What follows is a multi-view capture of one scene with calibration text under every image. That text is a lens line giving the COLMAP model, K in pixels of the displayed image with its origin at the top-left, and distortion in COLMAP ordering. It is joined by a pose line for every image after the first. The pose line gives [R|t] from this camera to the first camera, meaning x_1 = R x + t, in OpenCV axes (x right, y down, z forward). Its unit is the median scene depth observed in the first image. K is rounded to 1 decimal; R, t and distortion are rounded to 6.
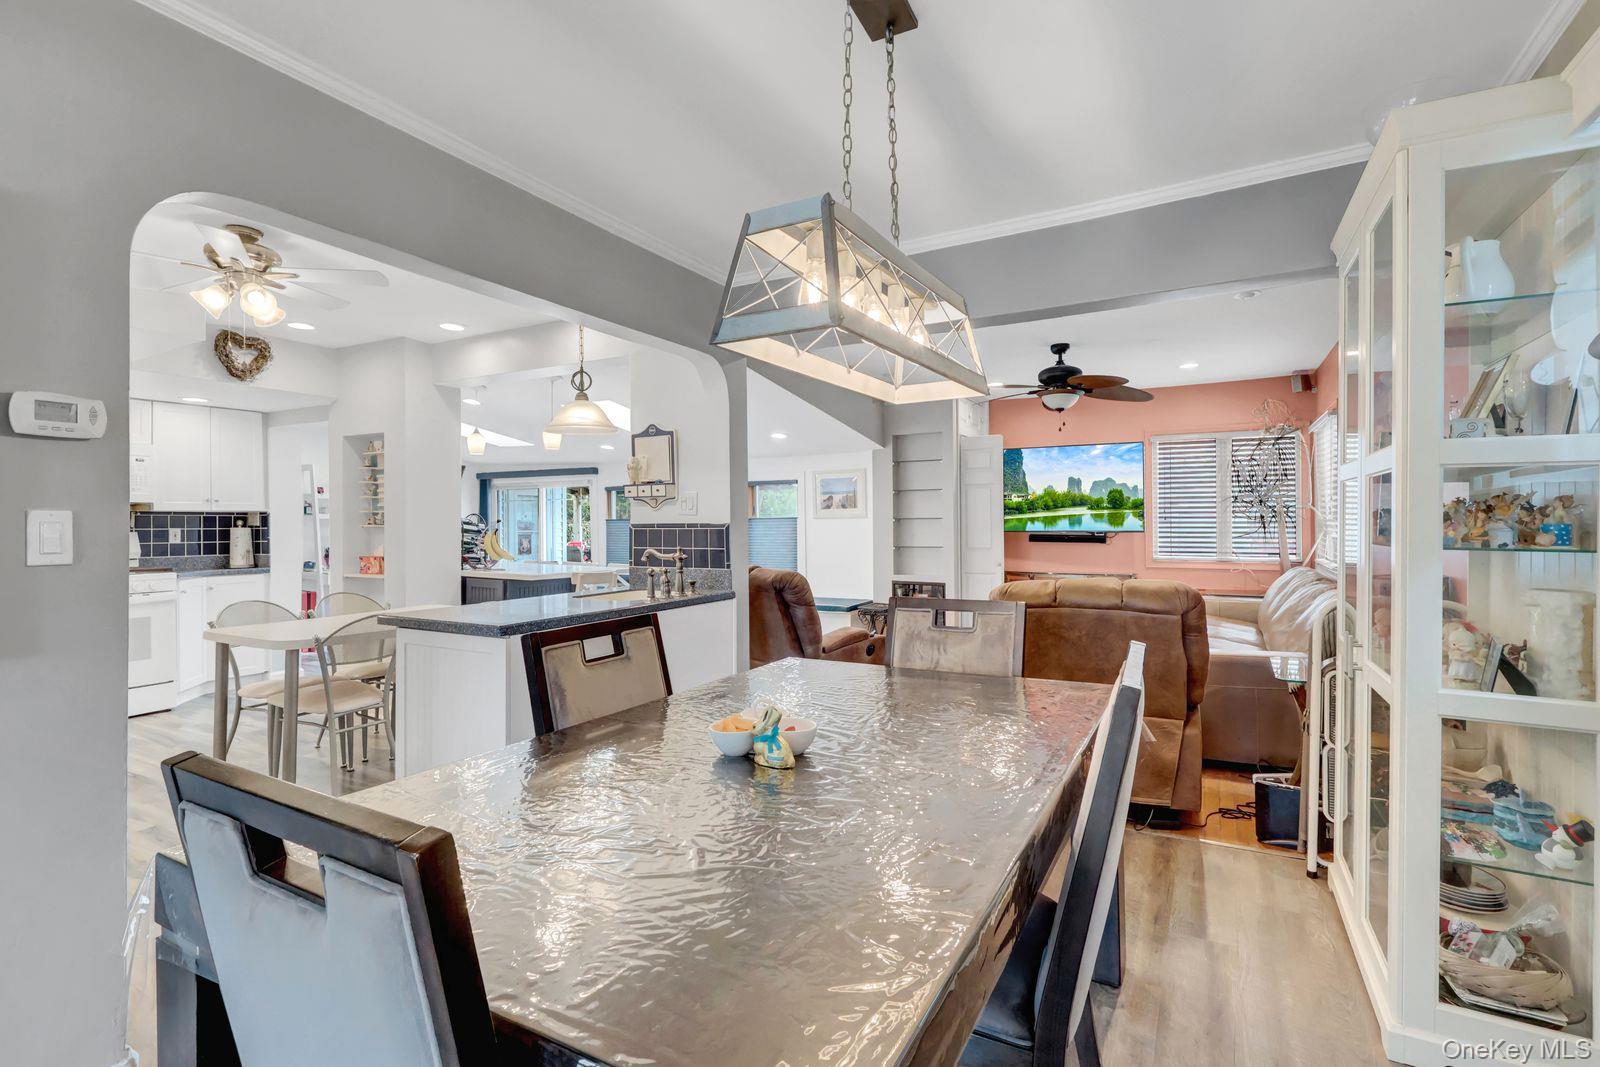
lens RADIAL K [[744.0, 0, 796.7], [0, 744.0, 523.6], [0, 0, 1]] dist [-0.011161, 0.000444]
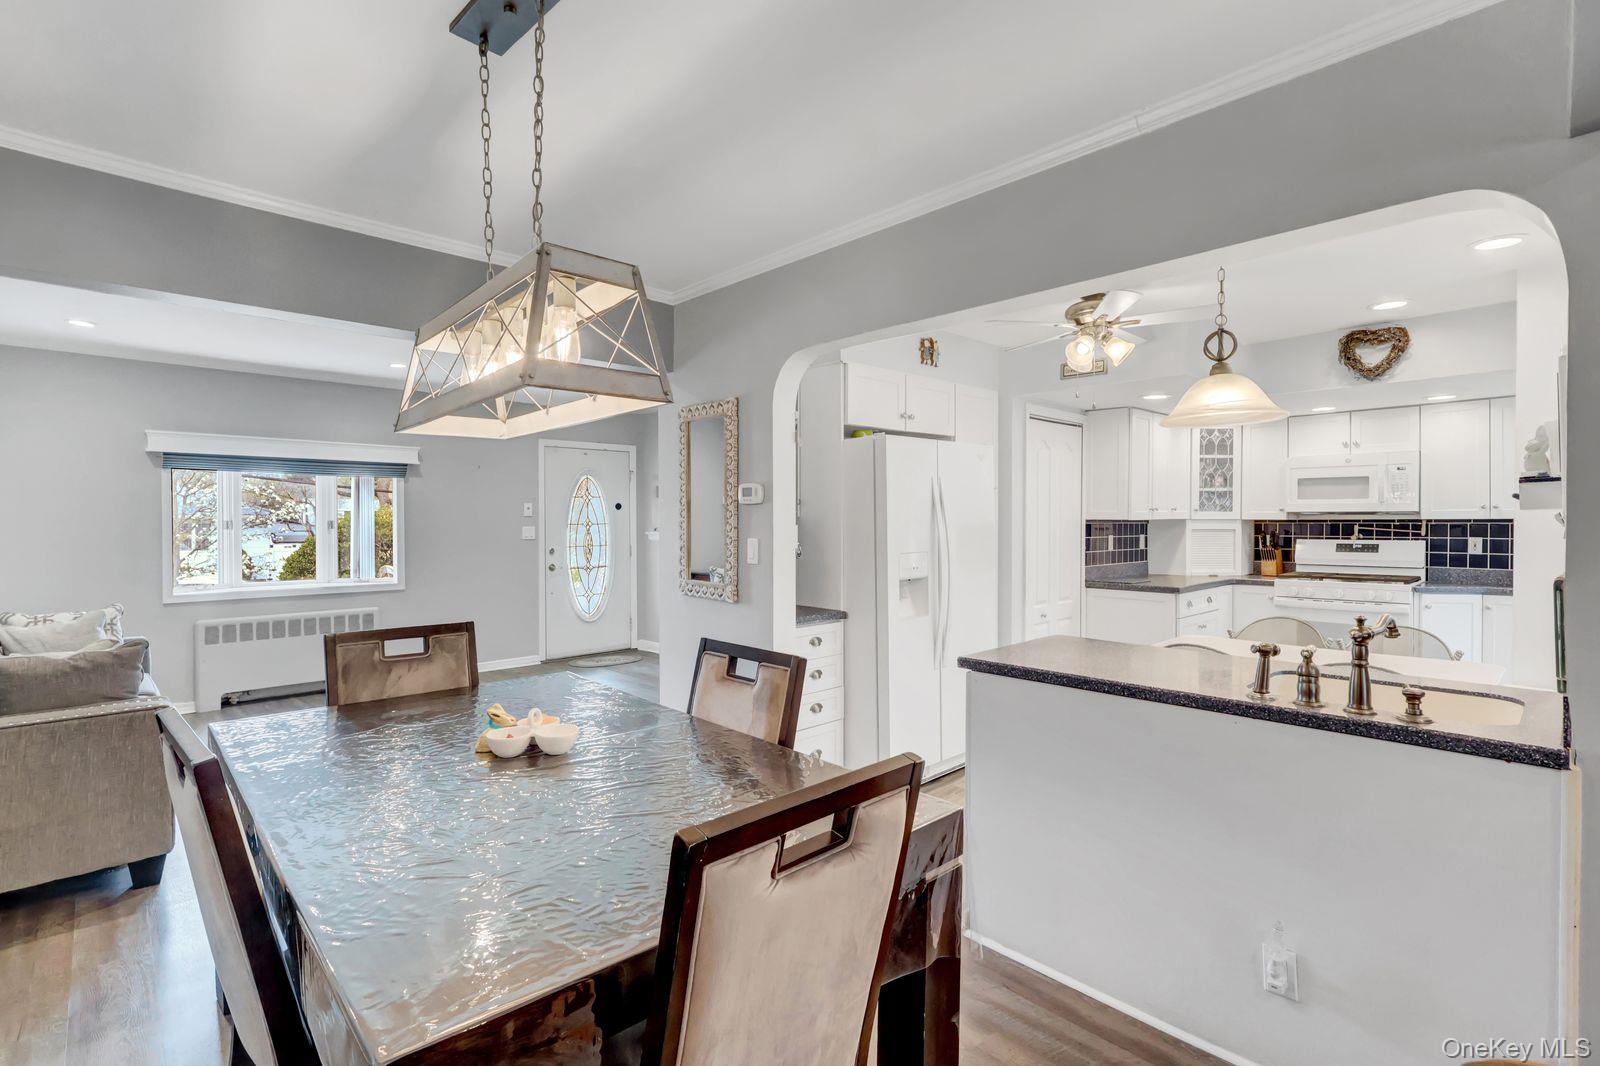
lens RADIAL K [[744.0, 0, 796.7], [0, 744.0, 523.1], [0, 0, 1]] dist [-0.011161, 0.000444]
pose [[-0.296440, 0.009743, -0.955002, 0.254782], [0.002715, 0.999953, 0.009359, -0.021041], [0.955048, 0.000182, -0.296453, 0.451860]]
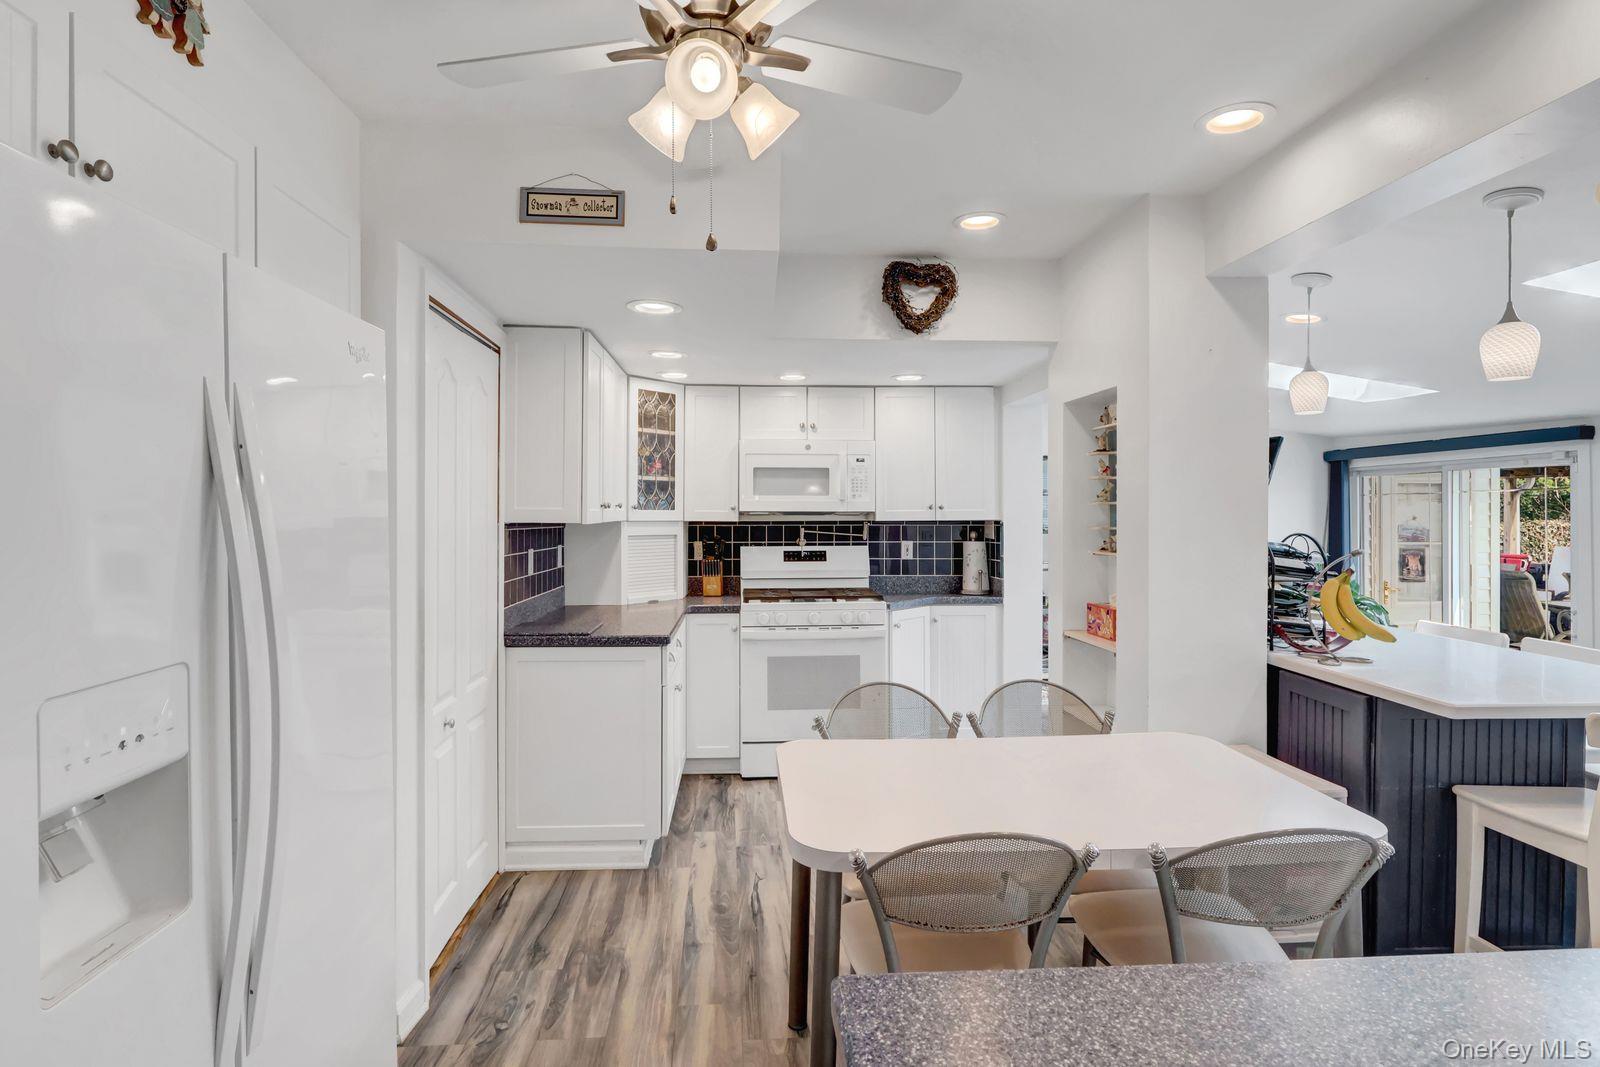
lens RADIAL K [[812.0, 0, 791.0], [0, 812.0, 515.9], [0, 0, 1]] dist [0.002646, 0.000359]
pose [[0.541586, 0.005829, -0.840625, -0.149709], [-0.003245, 0.999983, 0.004843, -0.024215], [0.840639, 0.000105, 0.541596, 0.386989]]
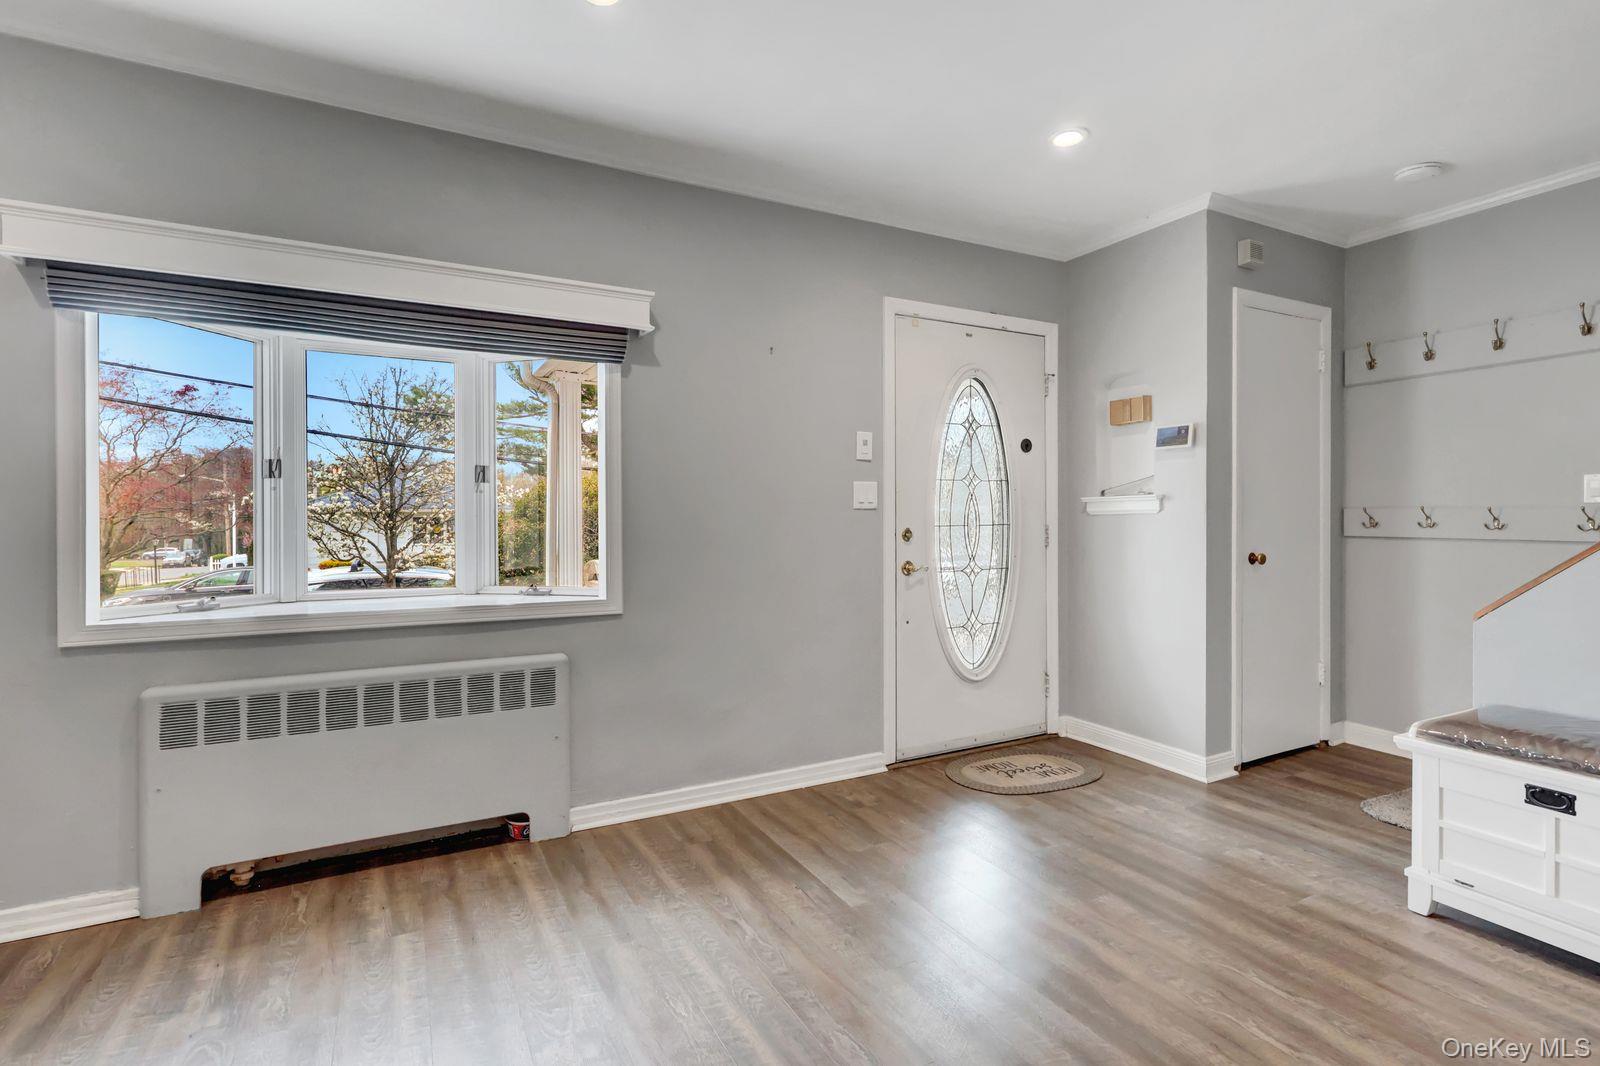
lens RADIAL K [[702.2, 0, 803.9], [0, 702.2, 524.8], [0, 0, 1]] dist [-0.006890, 0.000266]
pose [[-0.558144, 0.013551, -0.829634, -0.269314], [0.004420, 0.999901, 0.013358, 0.018809], [0.829733, 0.003788, -0.558148, -0.036899]]
